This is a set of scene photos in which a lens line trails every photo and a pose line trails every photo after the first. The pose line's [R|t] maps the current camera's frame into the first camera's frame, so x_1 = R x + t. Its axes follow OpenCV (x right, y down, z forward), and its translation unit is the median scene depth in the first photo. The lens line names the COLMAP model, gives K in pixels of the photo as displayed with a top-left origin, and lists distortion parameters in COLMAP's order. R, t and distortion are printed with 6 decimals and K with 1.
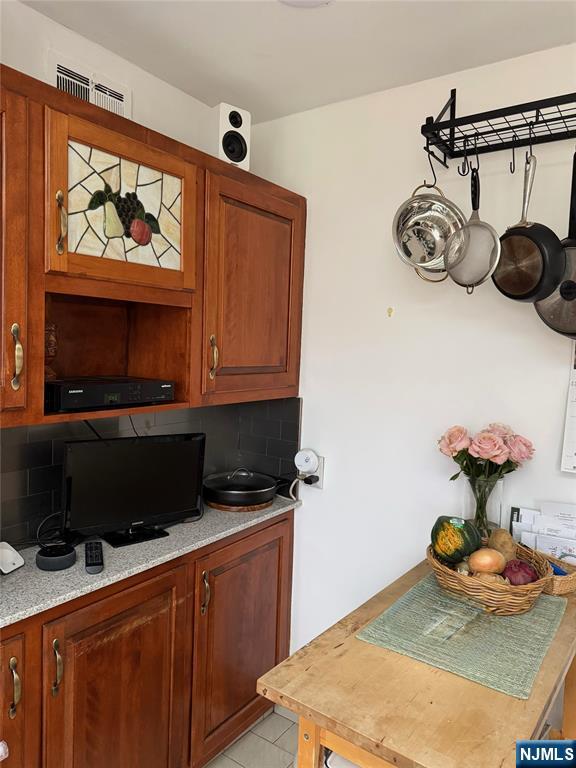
lens RADIAL K [[578.5, 0, 257.6], [0, 578.5, 394.6], [0, 0, 1]] dist [0.065678, -0.094730]
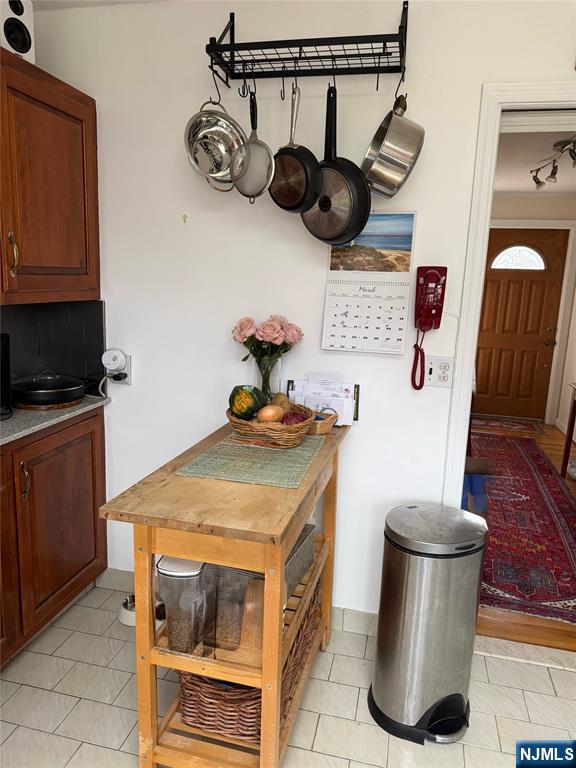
lens RADIAL K [[568.9, 0, 288.0], [0, 568.9, 384.0], [0, 0, 1]] dist [0.064763, -0.098169]
pose [[0.917807, -0.069114, 0.390965, -0.048253], [0.020787, 0.991746, 0.126520, 0.043847], [-0.396483, -0.107994, 0.911668, -0.125874]]
